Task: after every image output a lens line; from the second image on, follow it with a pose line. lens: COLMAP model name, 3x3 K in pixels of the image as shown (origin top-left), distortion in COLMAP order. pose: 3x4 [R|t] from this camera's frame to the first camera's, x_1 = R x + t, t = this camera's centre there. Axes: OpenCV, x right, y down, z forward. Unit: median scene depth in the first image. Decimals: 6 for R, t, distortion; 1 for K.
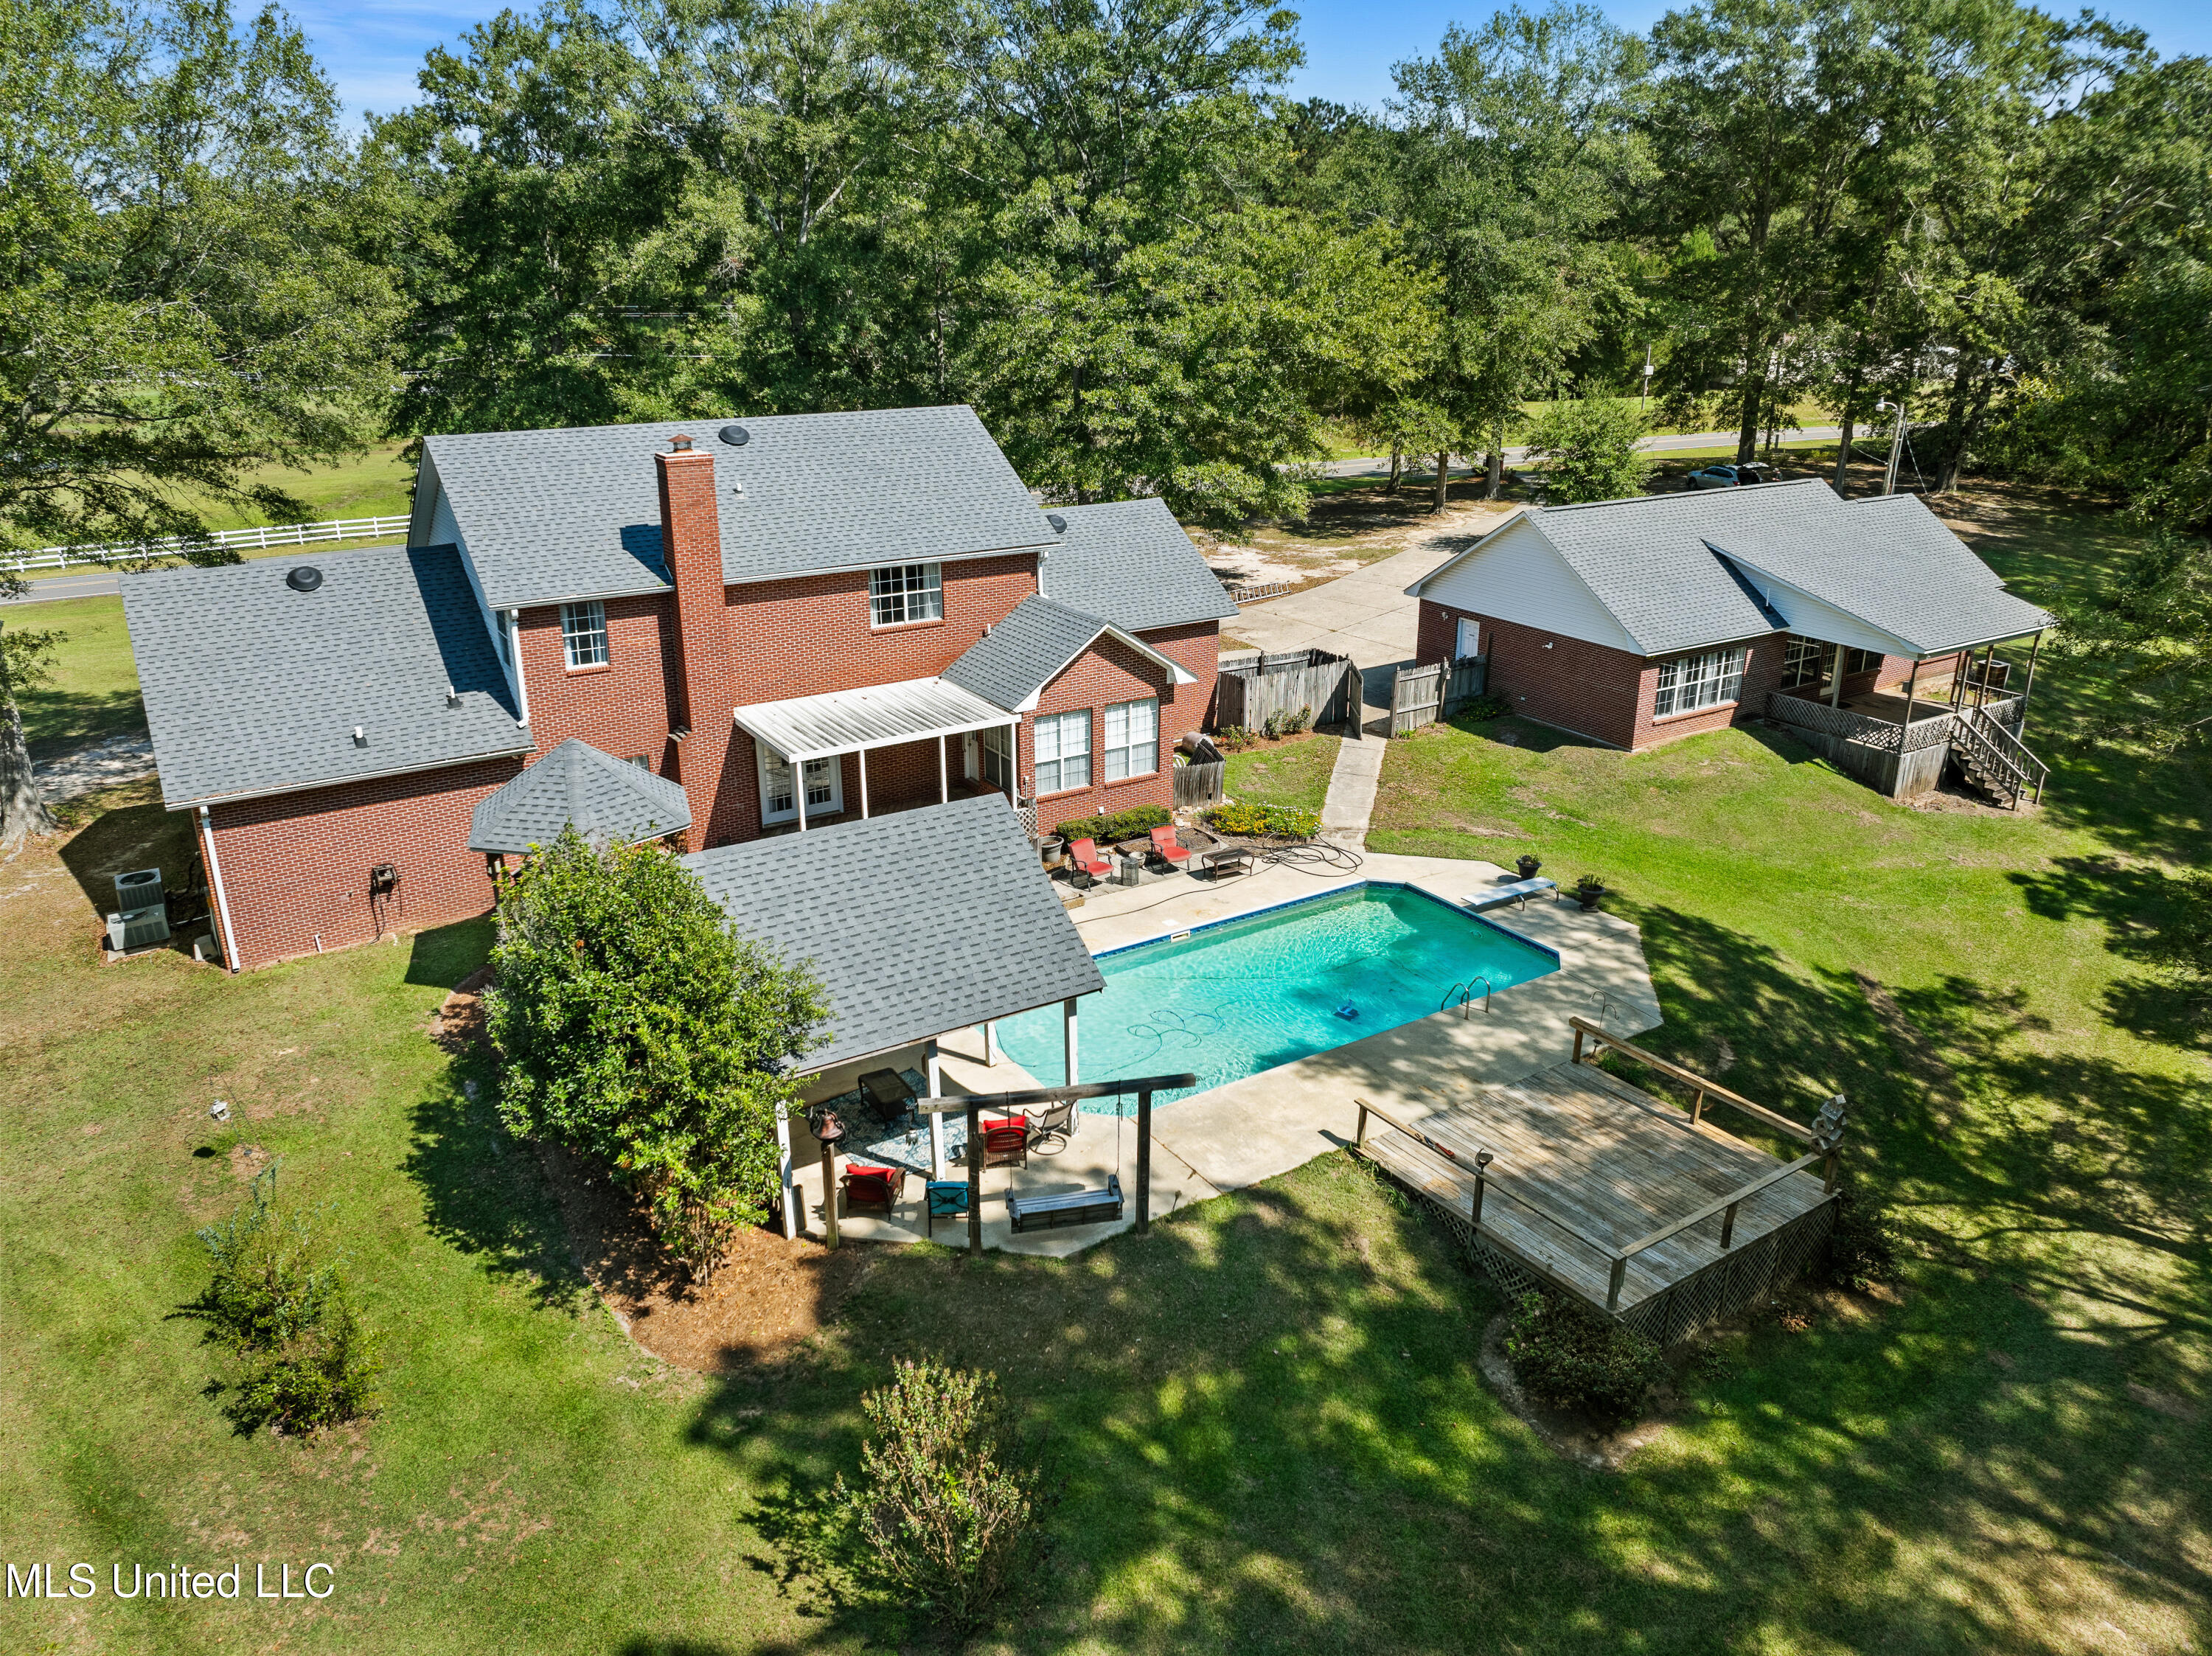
lens RADIAL K [[1553.0, 0, 1108.4], [0, 1553.0, 828.3], [0, 0, 1]] dist [-0.040711, 0.008409]
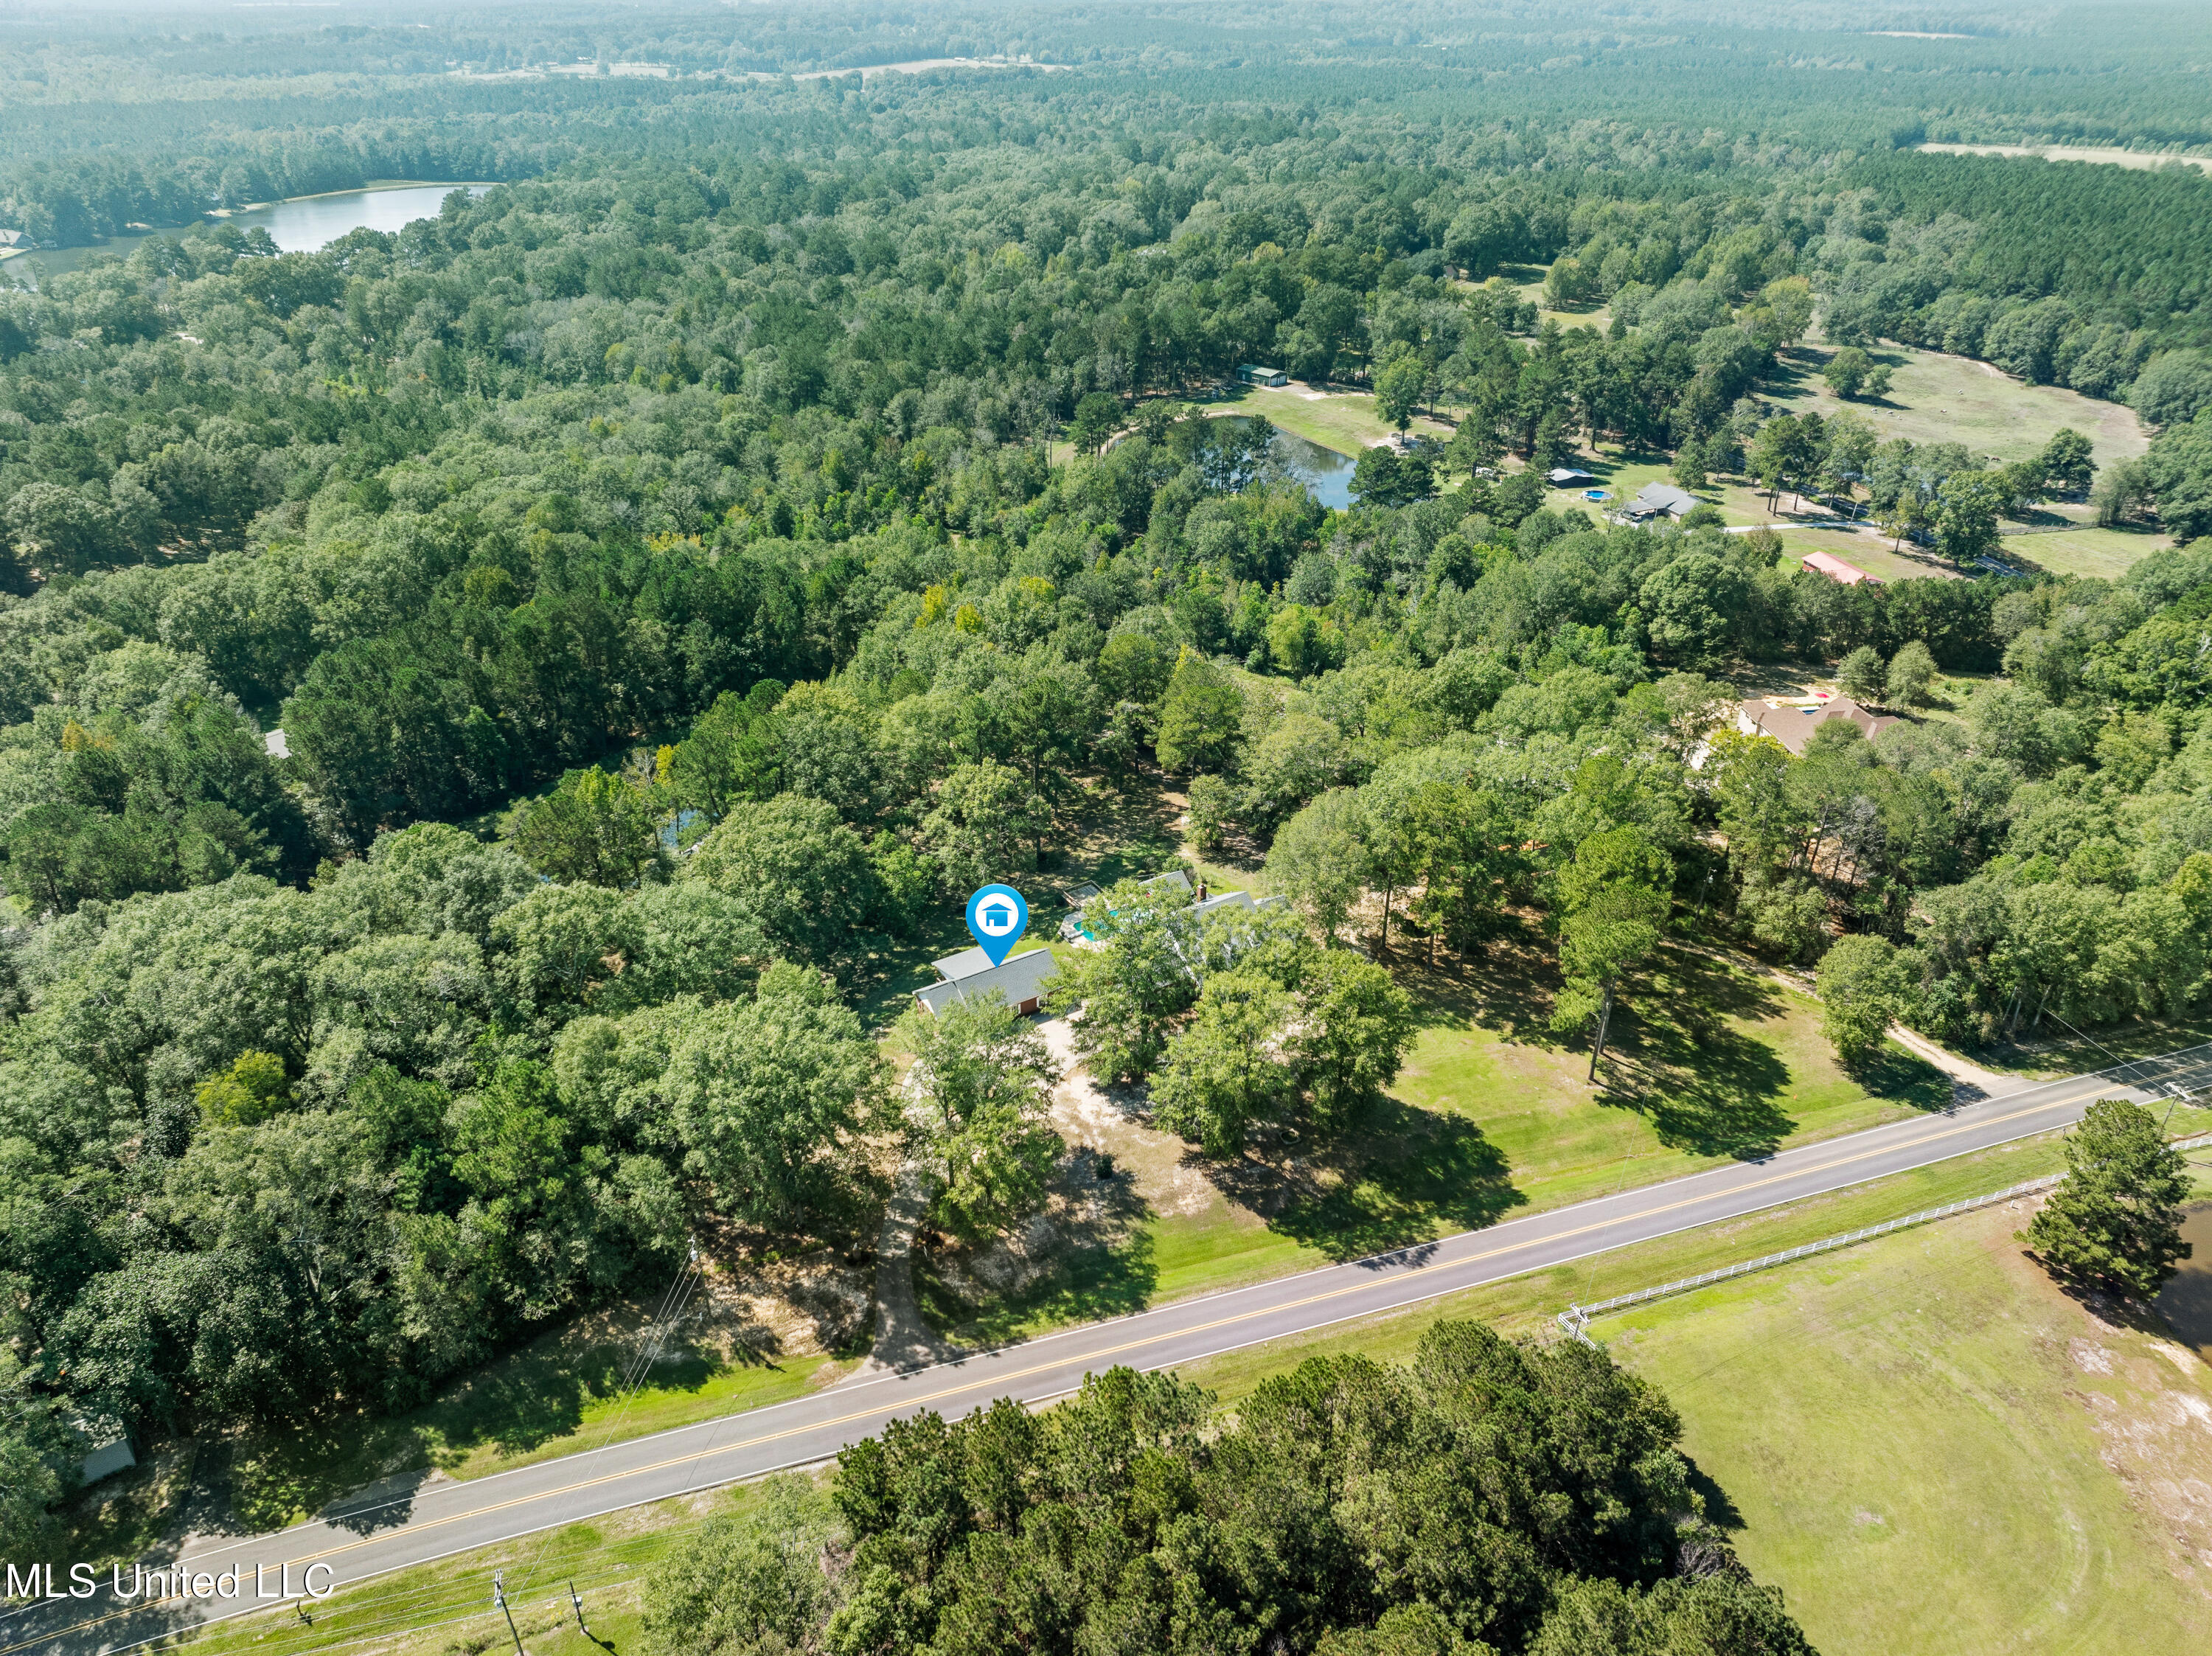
lens RADIAL K [[1553.0, 0, 1110.5], [0, 1553.0, 817.9], [0, 0, 1]] dist [-0.040711, 0.008409]
pose [[-0.999803, -0.003208, 0.019565, -0.015918], [0.012606, 0.658759, 0.752248, -5.656212], [-0.015302, 0.752347, -0.658589, 5.378613]]
